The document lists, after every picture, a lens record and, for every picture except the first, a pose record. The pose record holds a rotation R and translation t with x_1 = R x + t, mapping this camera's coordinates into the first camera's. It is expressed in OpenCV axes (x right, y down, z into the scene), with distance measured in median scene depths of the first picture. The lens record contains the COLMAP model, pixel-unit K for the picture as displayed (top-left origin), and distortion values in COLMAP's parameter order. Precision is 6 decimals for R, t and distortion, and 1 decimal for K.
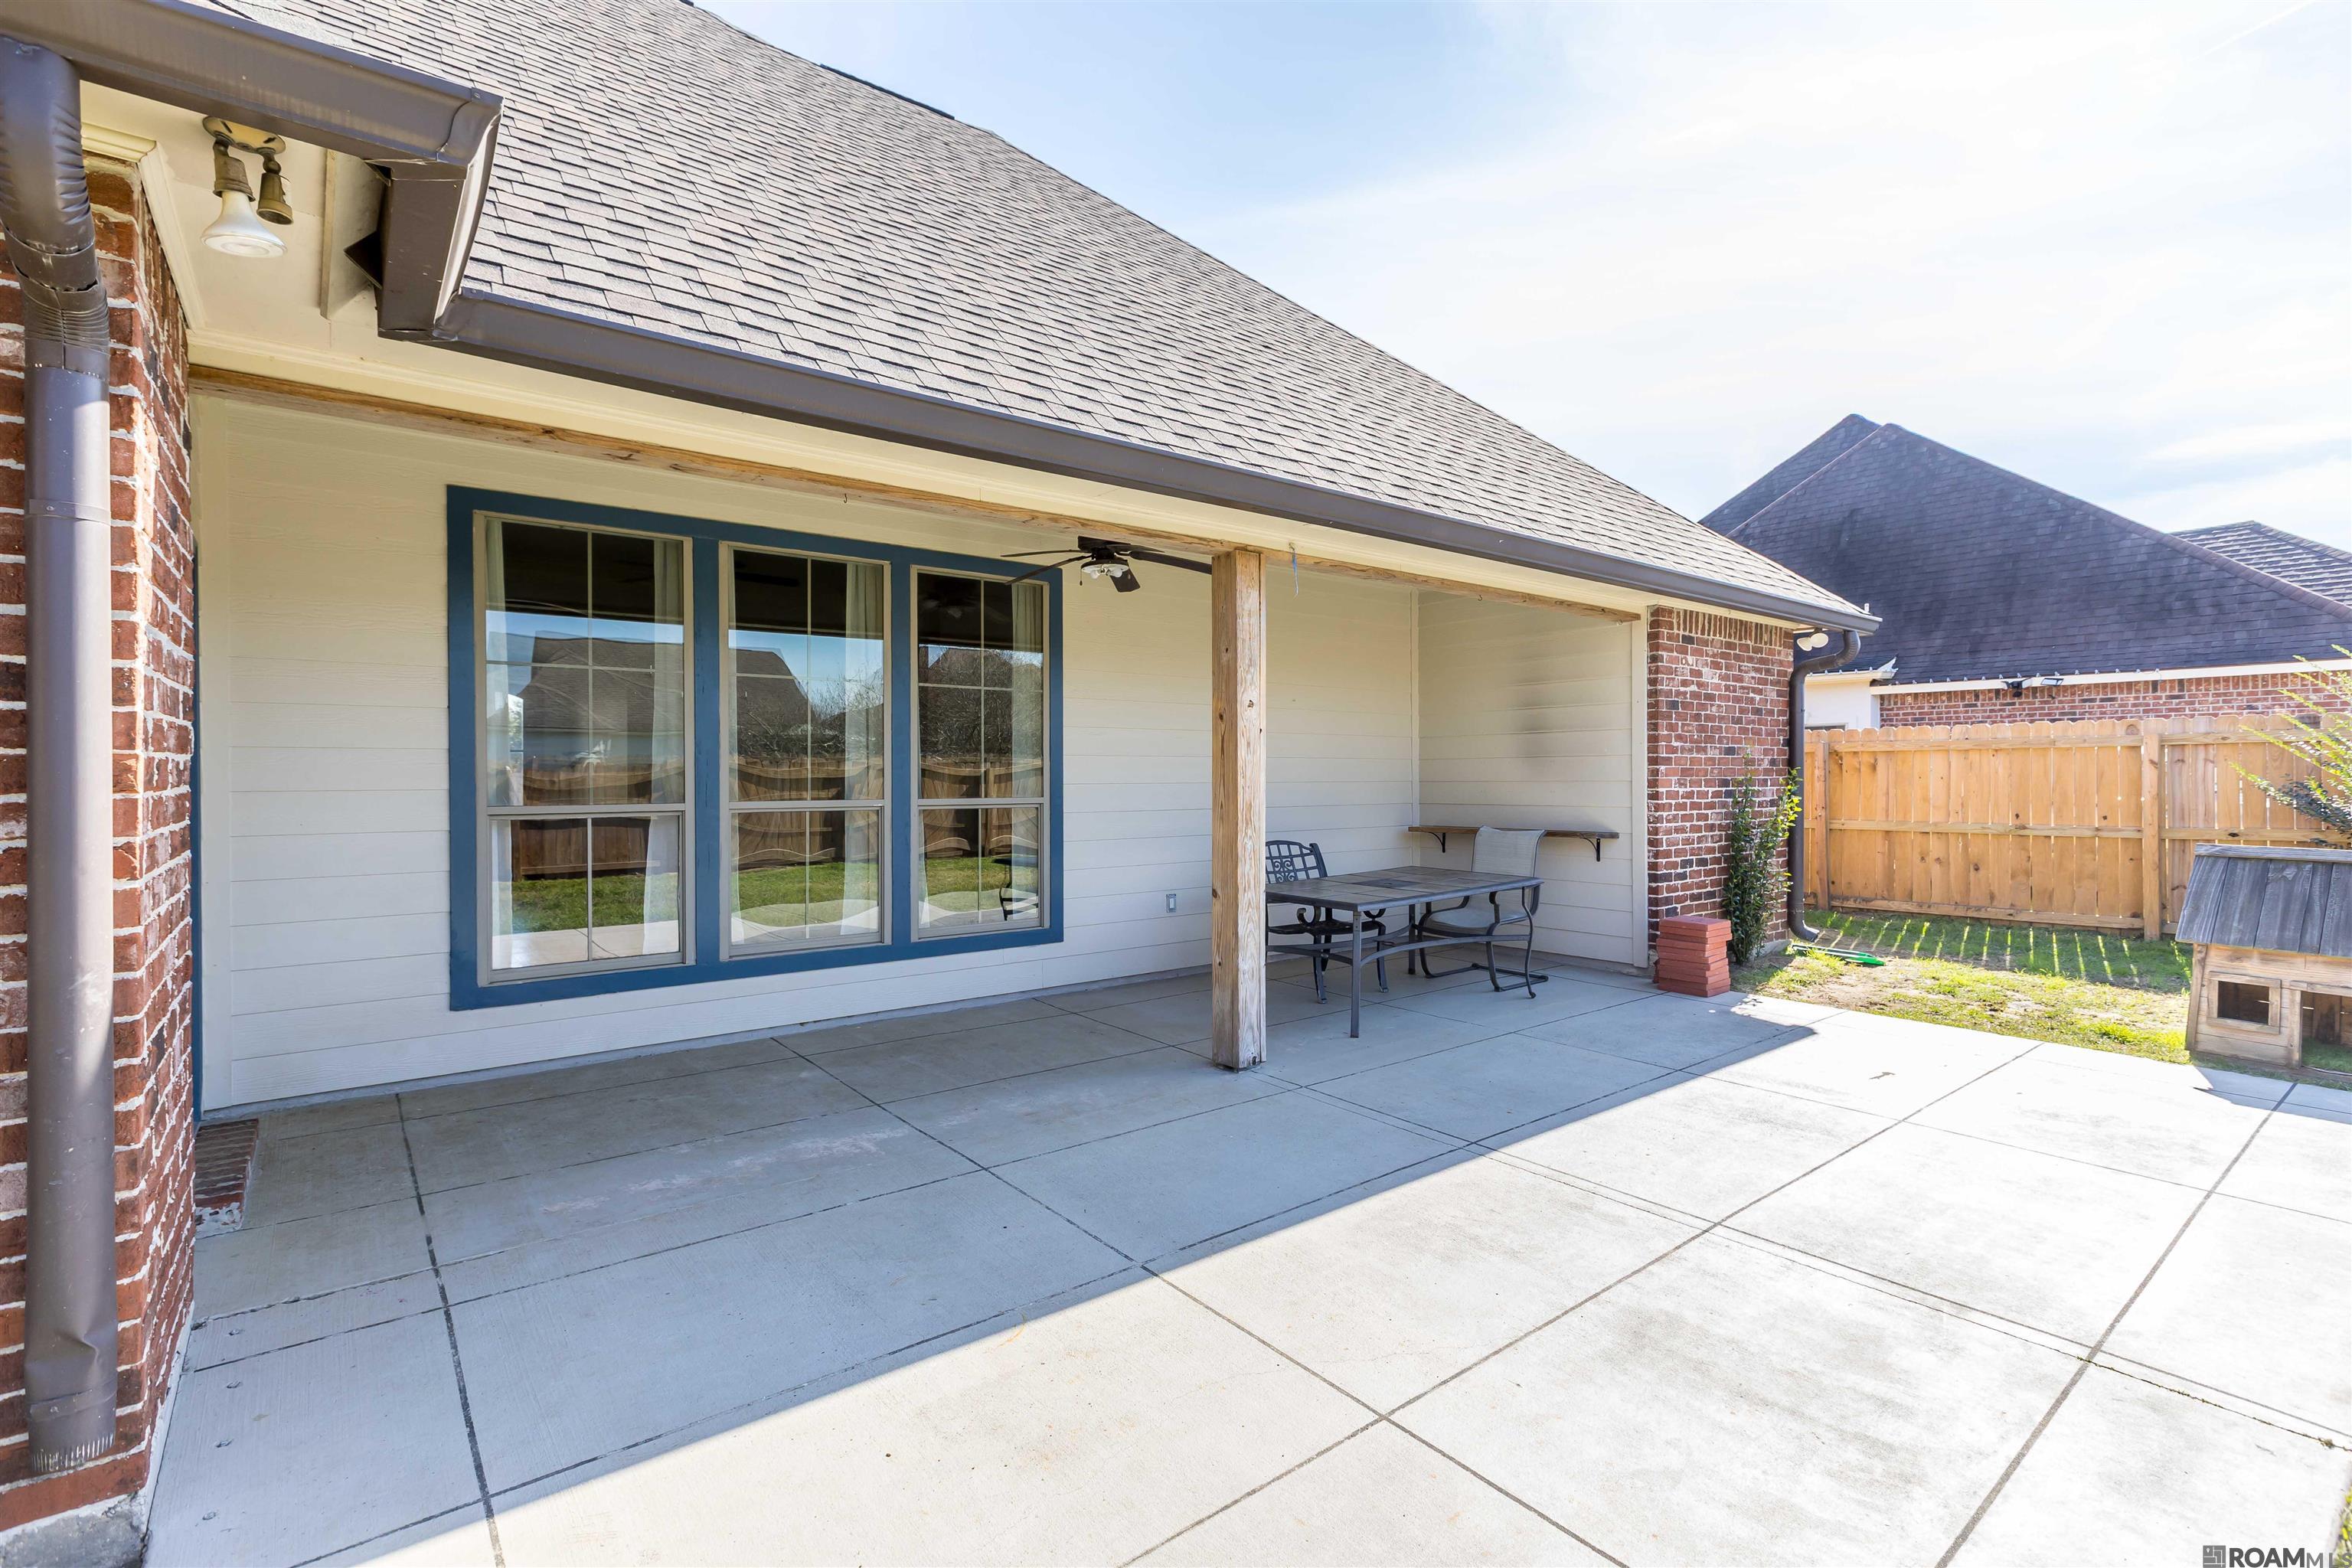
lens RADIAL K [[1058.0, 0, 1171.0], [0, 1058.0, 782.8], [0, 0, 1]] dist [-0.000152, 0.000247]
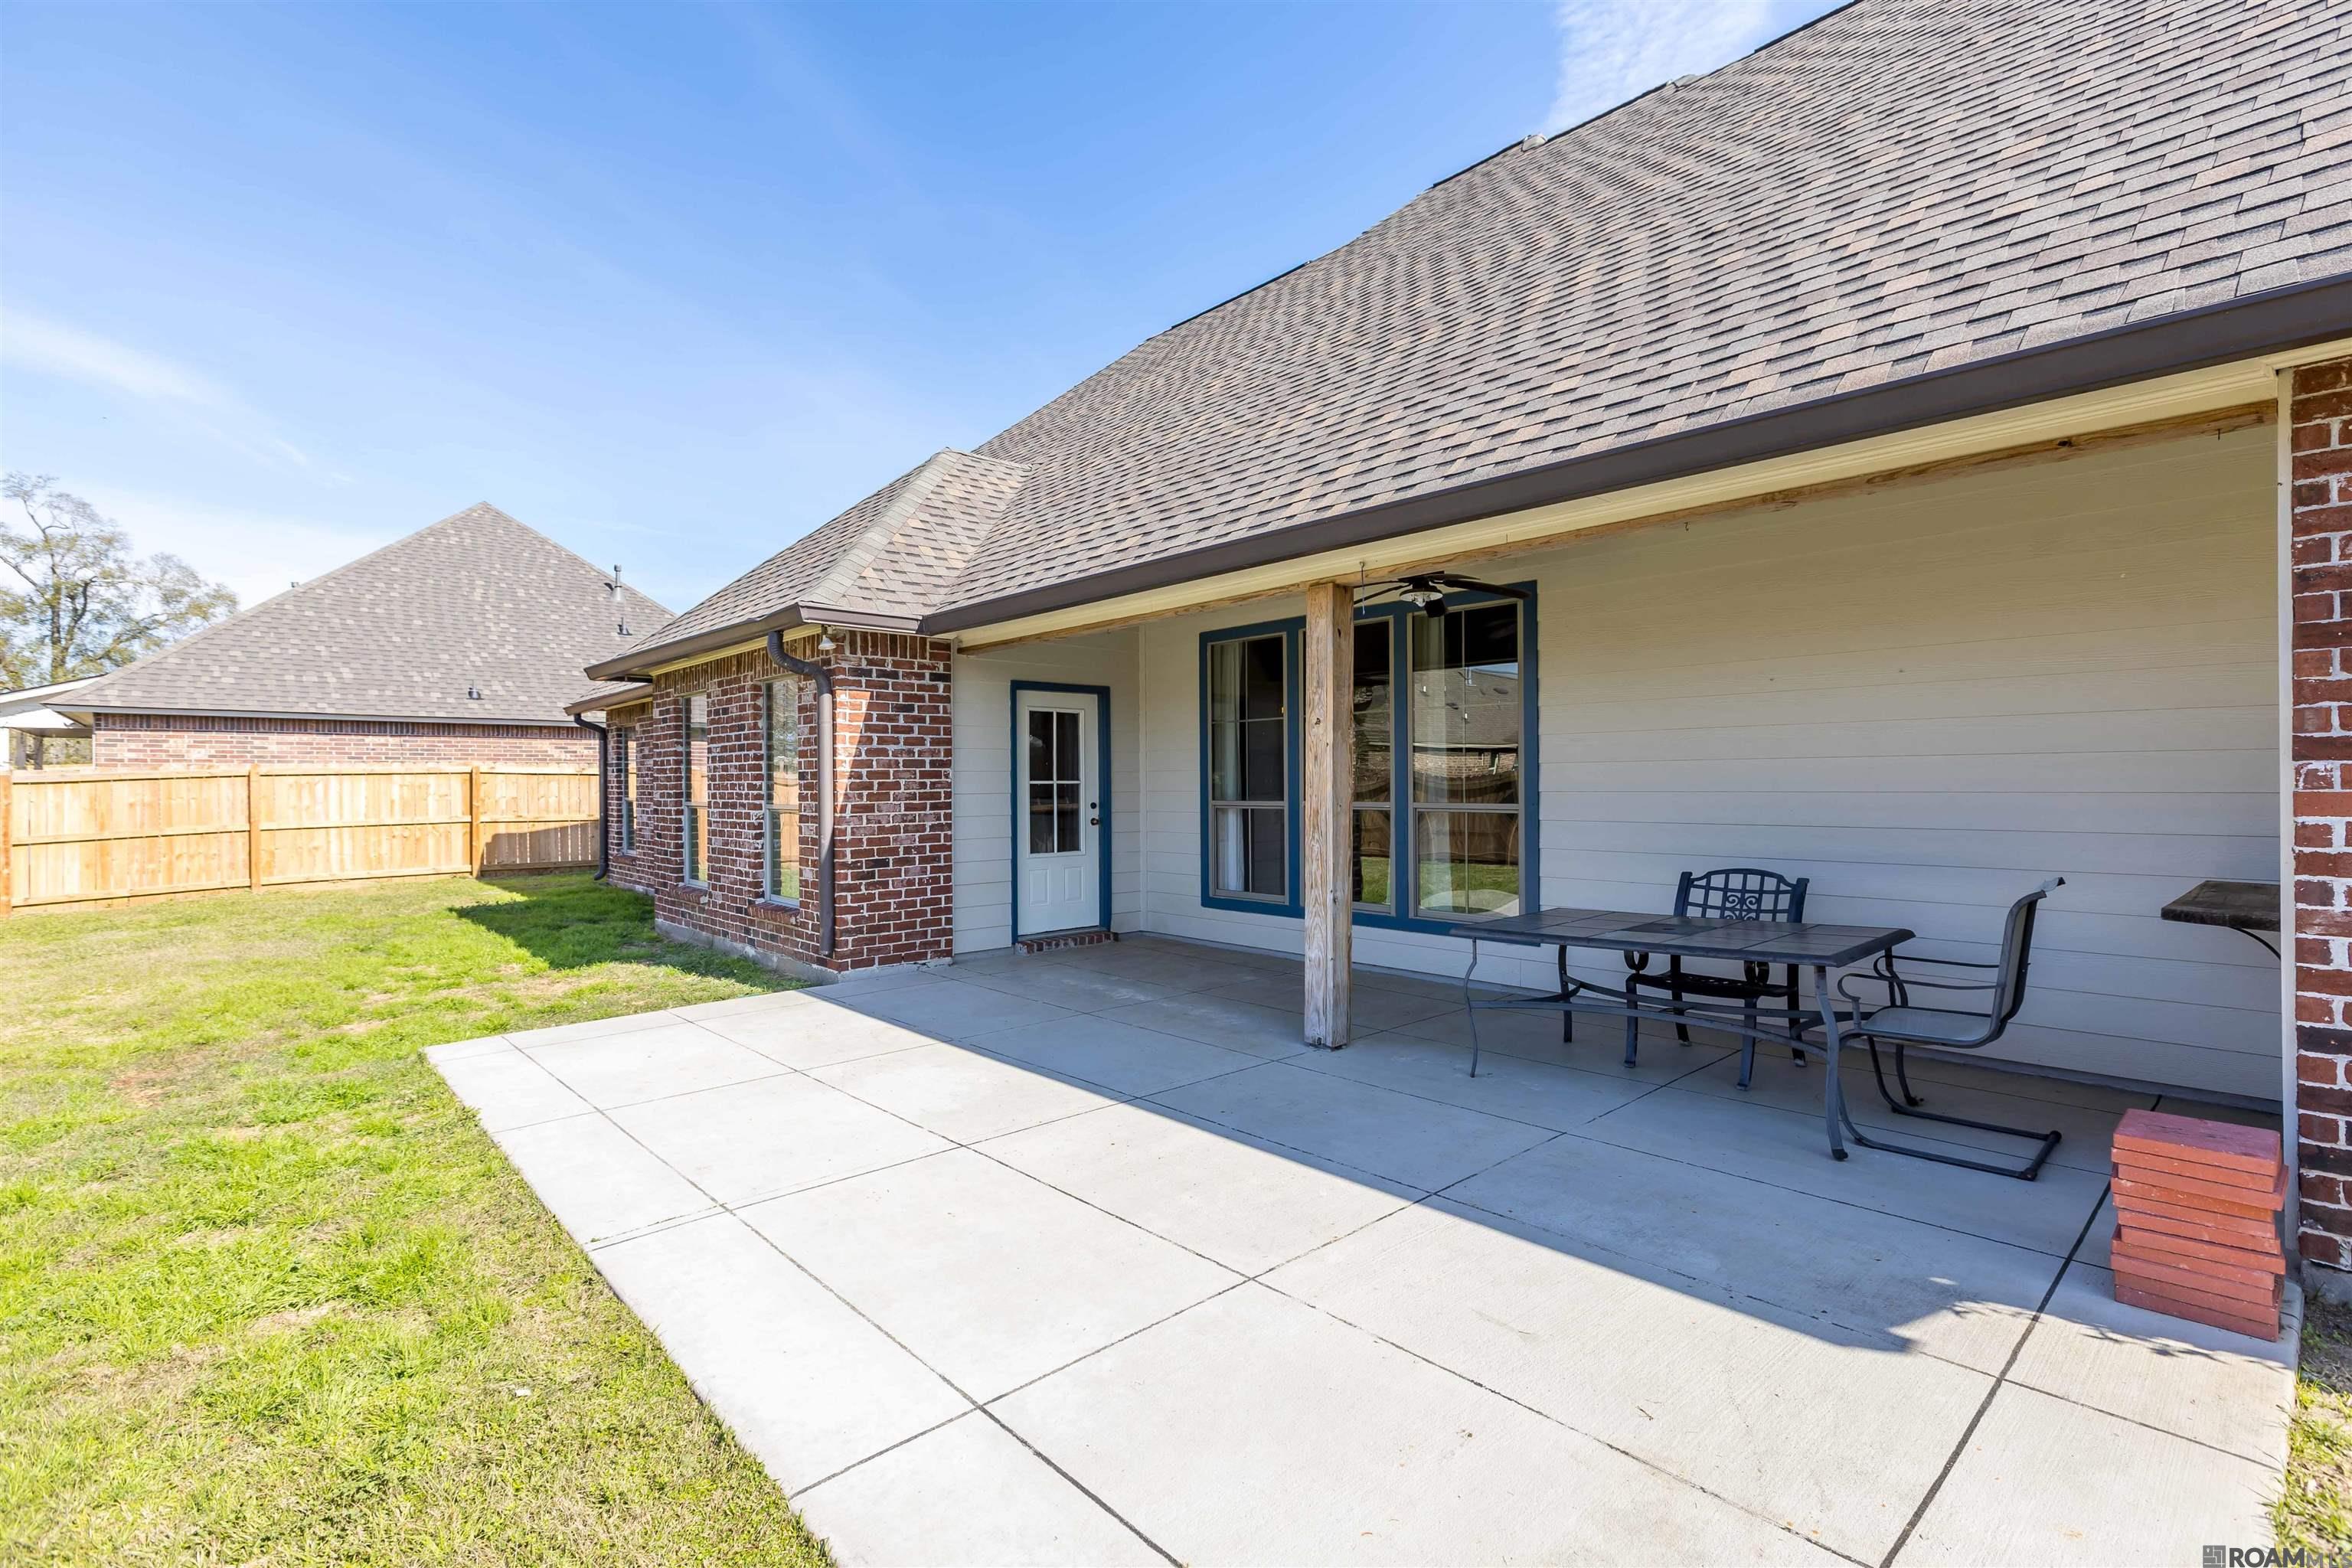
lens RADIAL K [[1058.0, 0, 1210.8], [0, 1058.0, 780.3], [0, 0, 1]] dist [-0.000152, 0.000247]
pose [[0.102721, -0.000753, -0.994710, 0.773152], [-0.002066, 0.999997, -0.000970, -0.007493], [0.994708, 0.002155, 0.102719, 0.505864]]
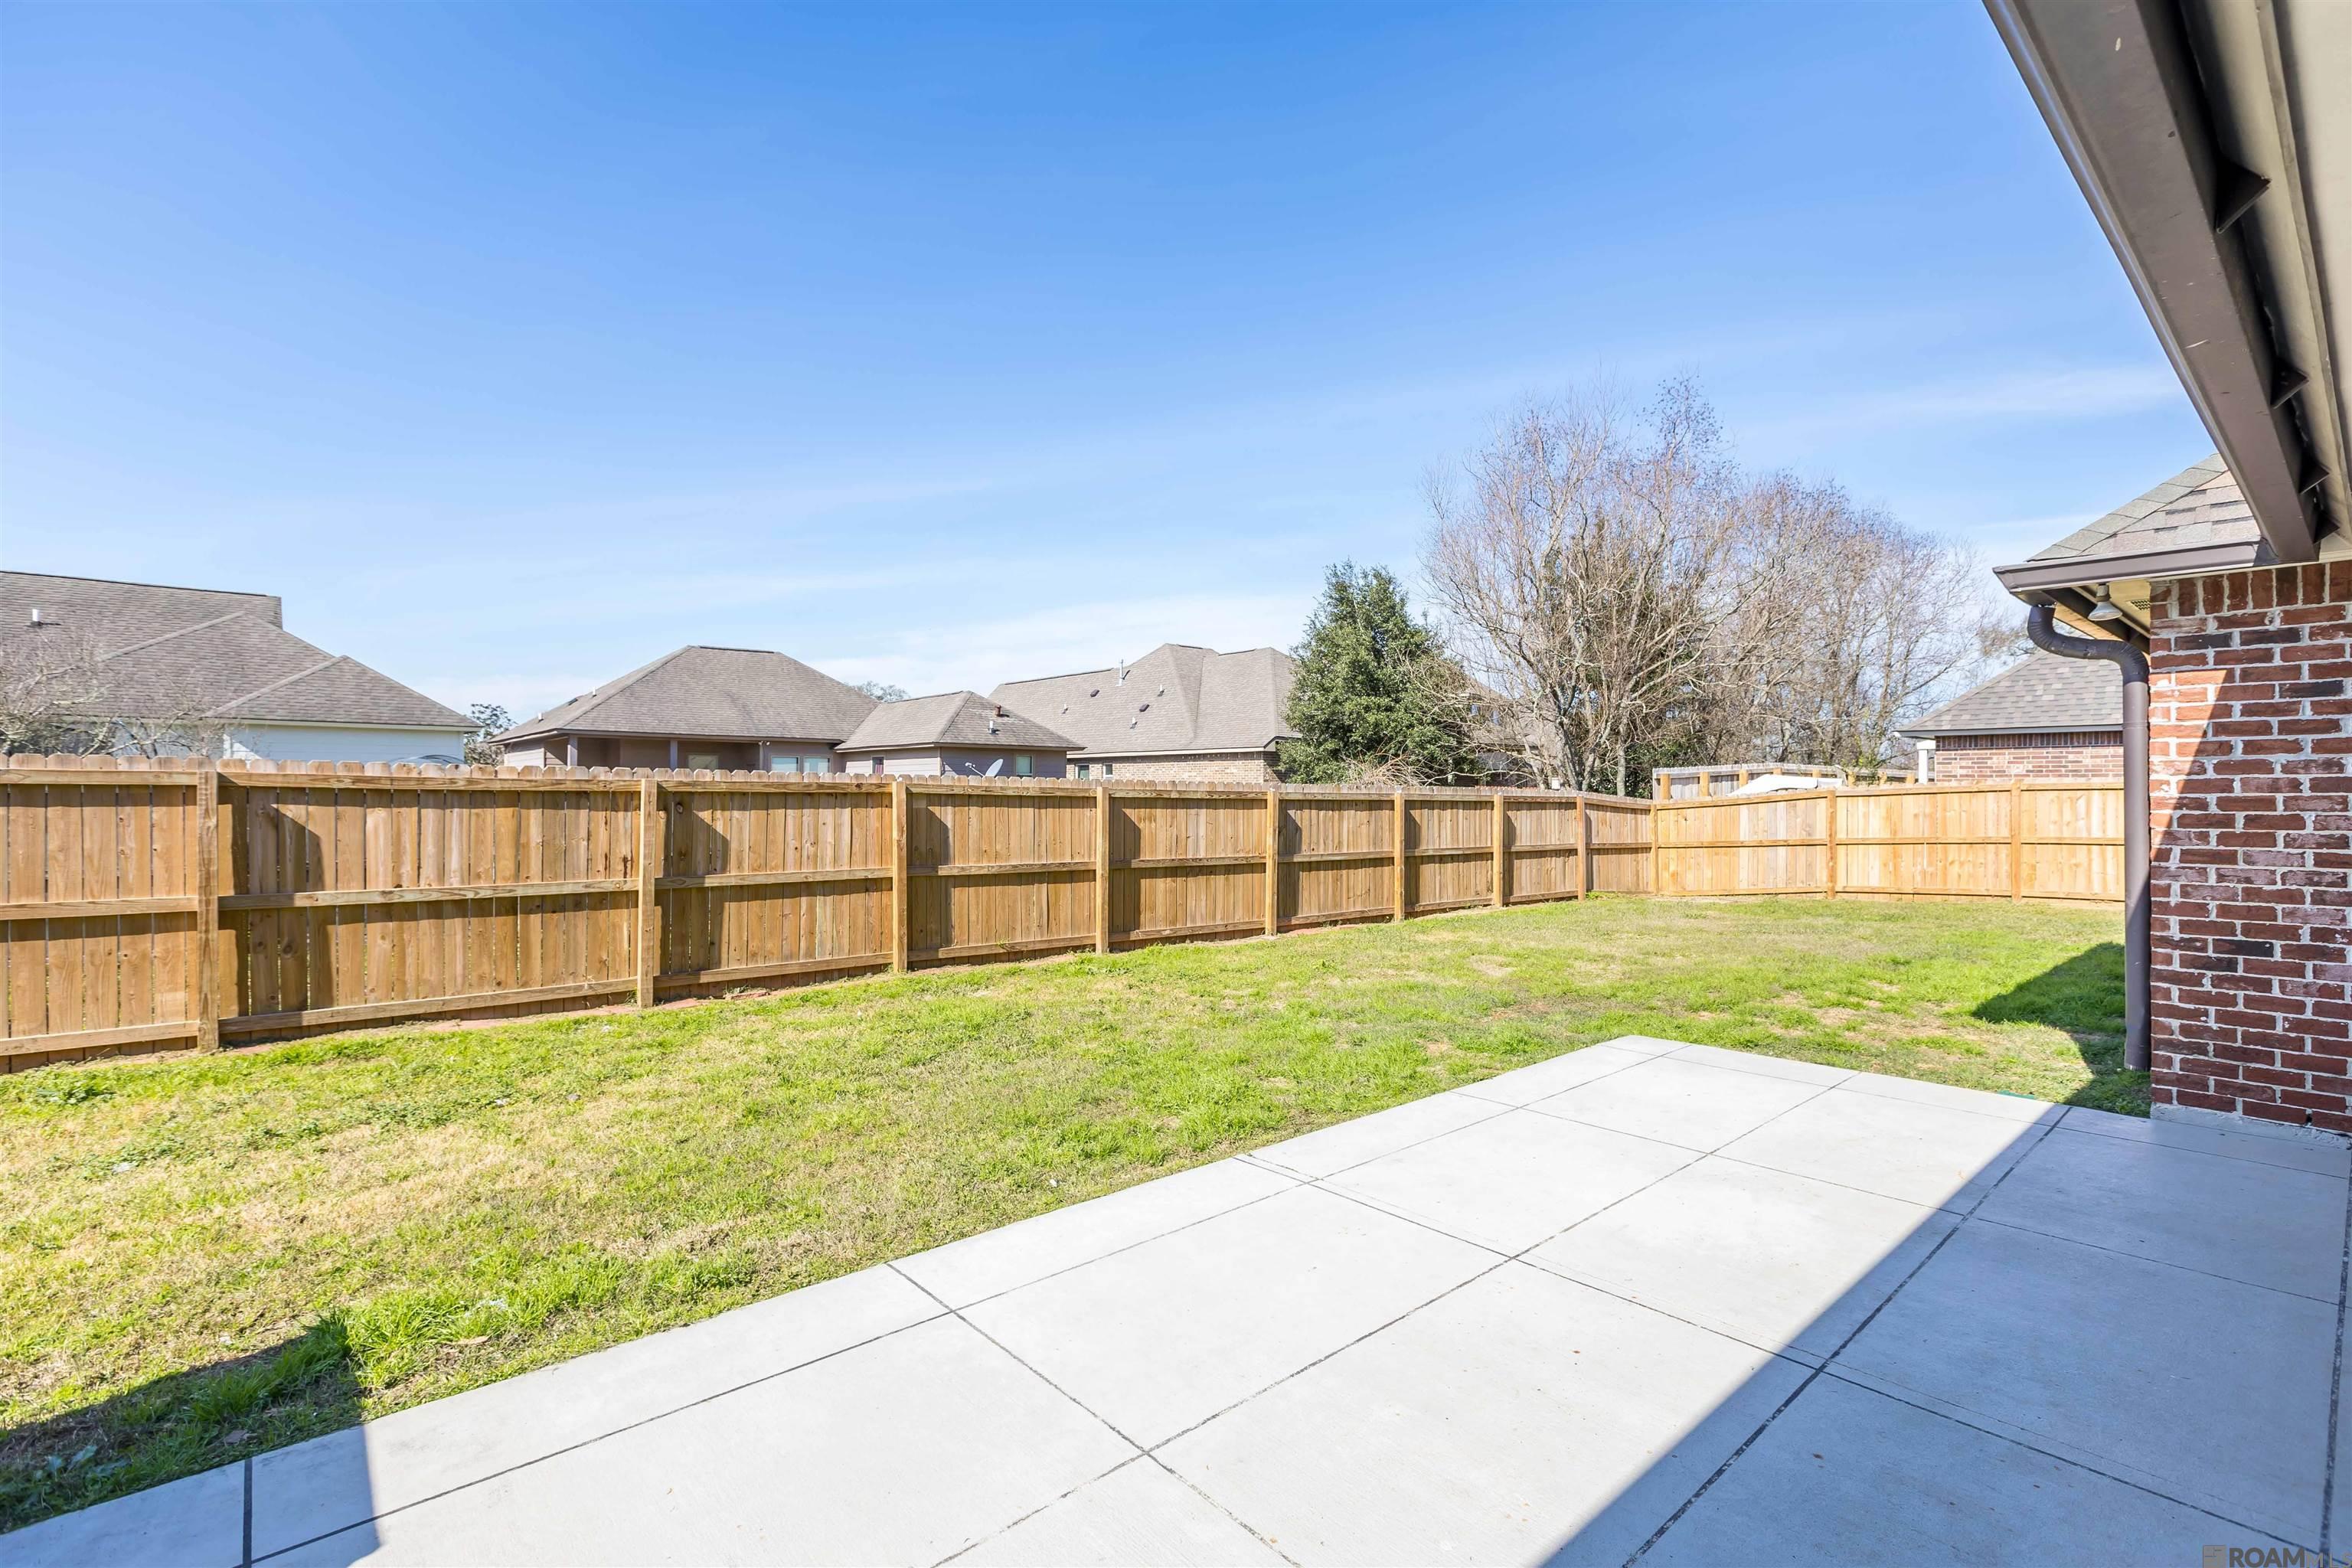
lens RADIAL K [[1058.0, 0, 1175.4], [0, 1058.0, 792.6], [0, 0, 1]] dist [-0.000152, 0.000247]
pose [[-0.998619, 0.001246, -0.052527, 0.391339], [0.000878, 0.999975, 0.007028, -0.024413], [0.052535, 0.006972, -0.998595, 0.880556]]
